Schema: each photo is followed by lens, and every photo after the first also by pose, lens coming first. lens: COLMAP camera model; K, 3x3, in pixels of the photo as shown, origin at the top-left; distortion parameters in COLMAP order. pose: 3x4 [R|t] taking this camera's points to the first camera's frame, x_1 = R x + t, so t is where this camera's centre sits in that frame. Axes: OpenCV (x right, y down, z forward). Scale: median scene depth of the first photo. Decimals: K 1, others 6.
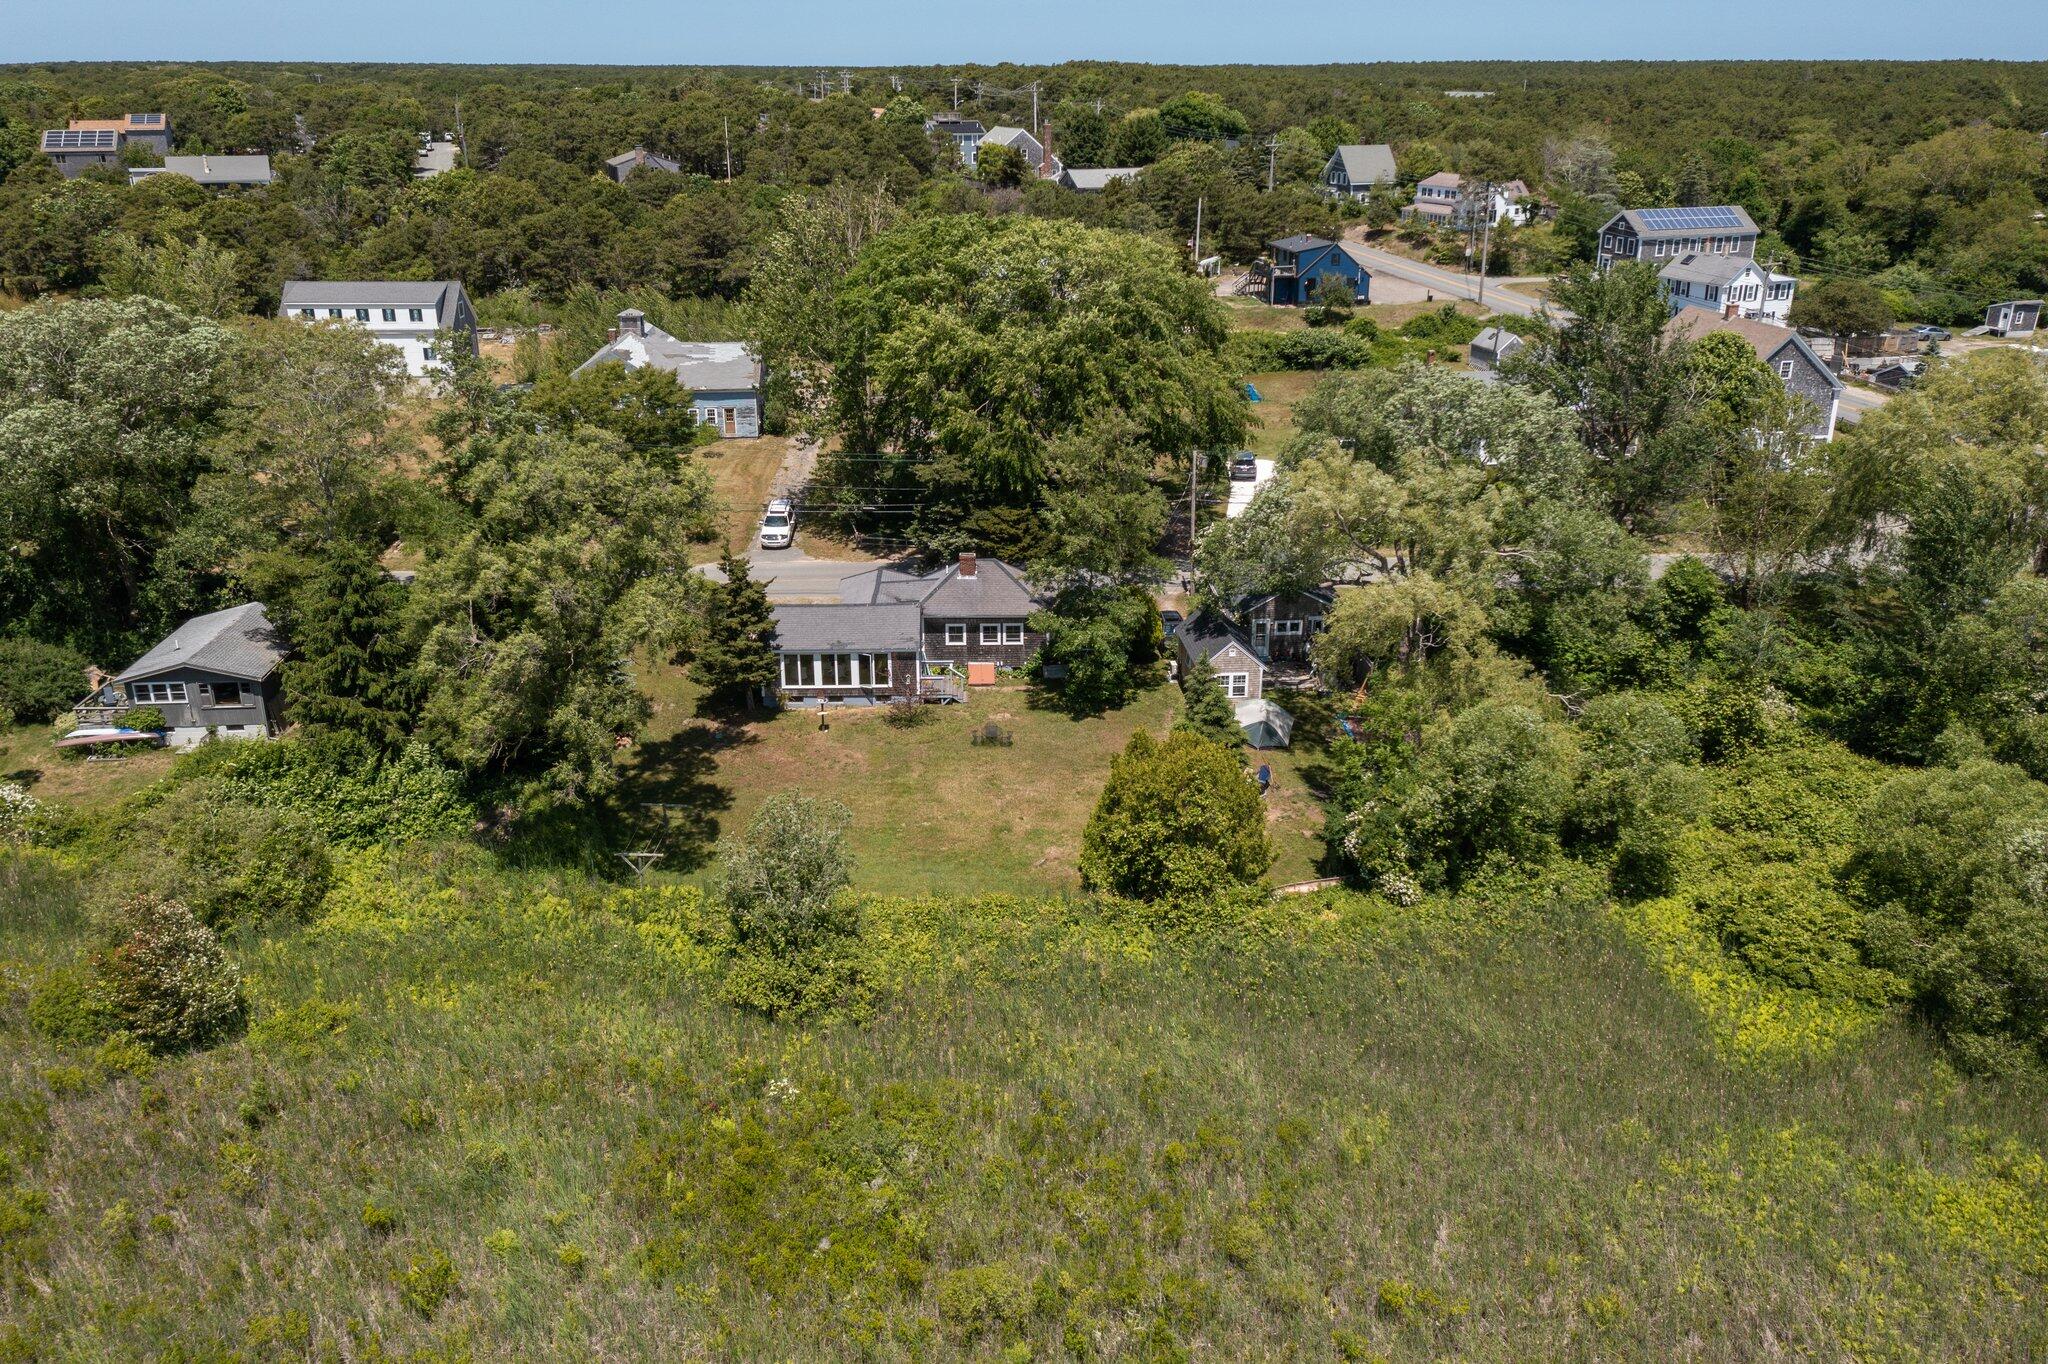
lens RADIAL K [[1797.7, 0, 1024.0], [0, 1797.7, 682.0], [0, 0, 1]] dist [0.009318, 0.013008]
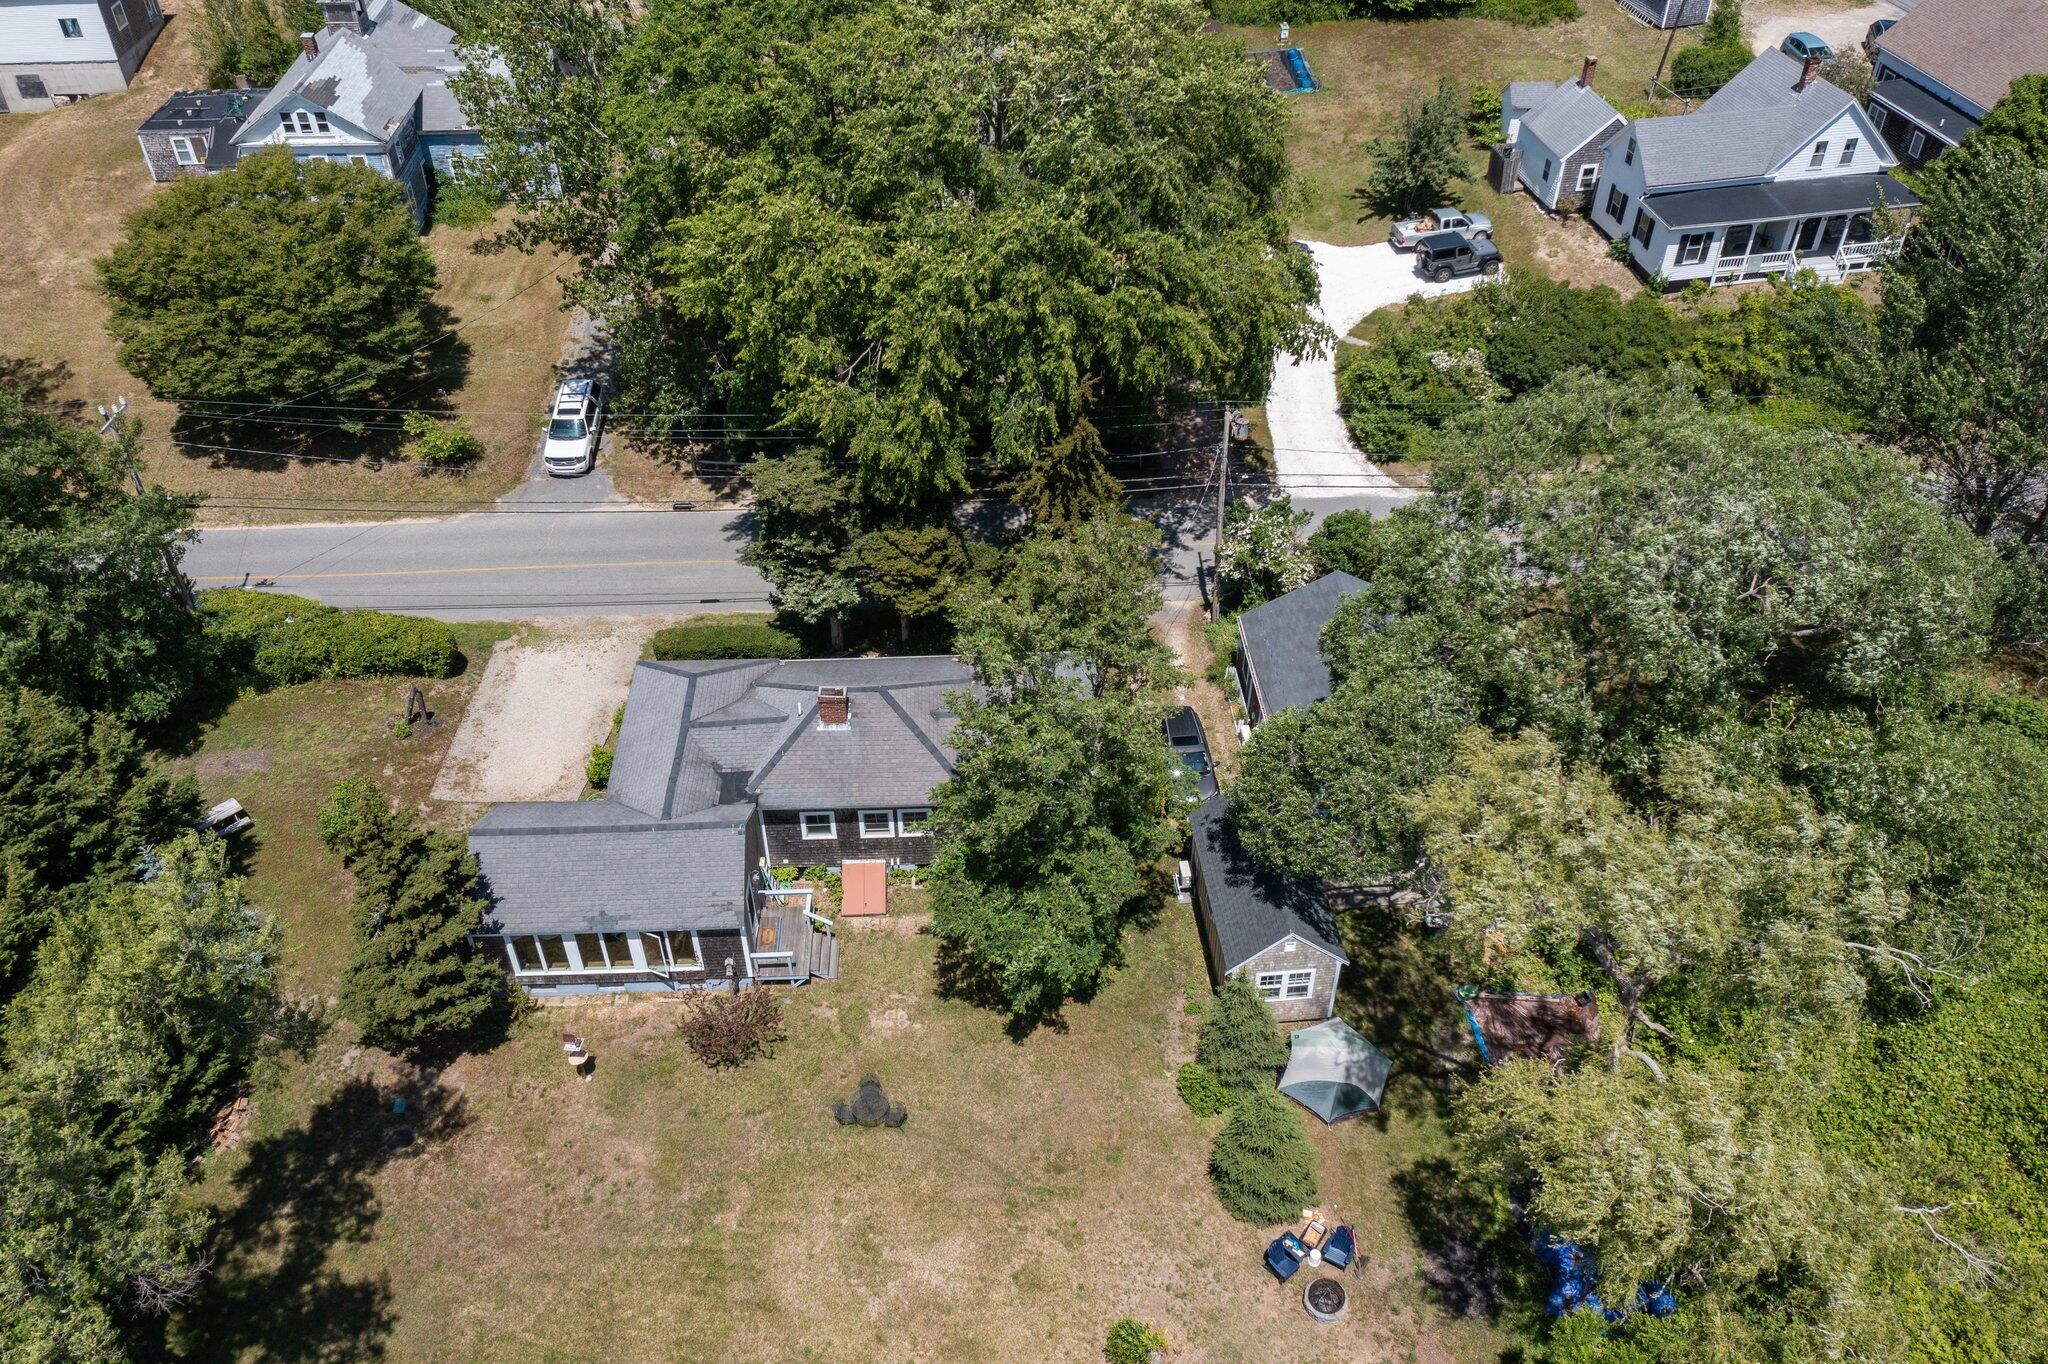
lens RADIAL K [[1797.7, 0, 1024.0], [0, 1797.7, 682.0], [0, 0, 1]] dist [0.009318, 0.013008]
pose [[0.999973, -0.006272, 0.003909, 0.029072], [0.004687, 0.947166, 0.320710, -0.272464], [-0.005714, -0.320683, 0.947169, 0.474663]]
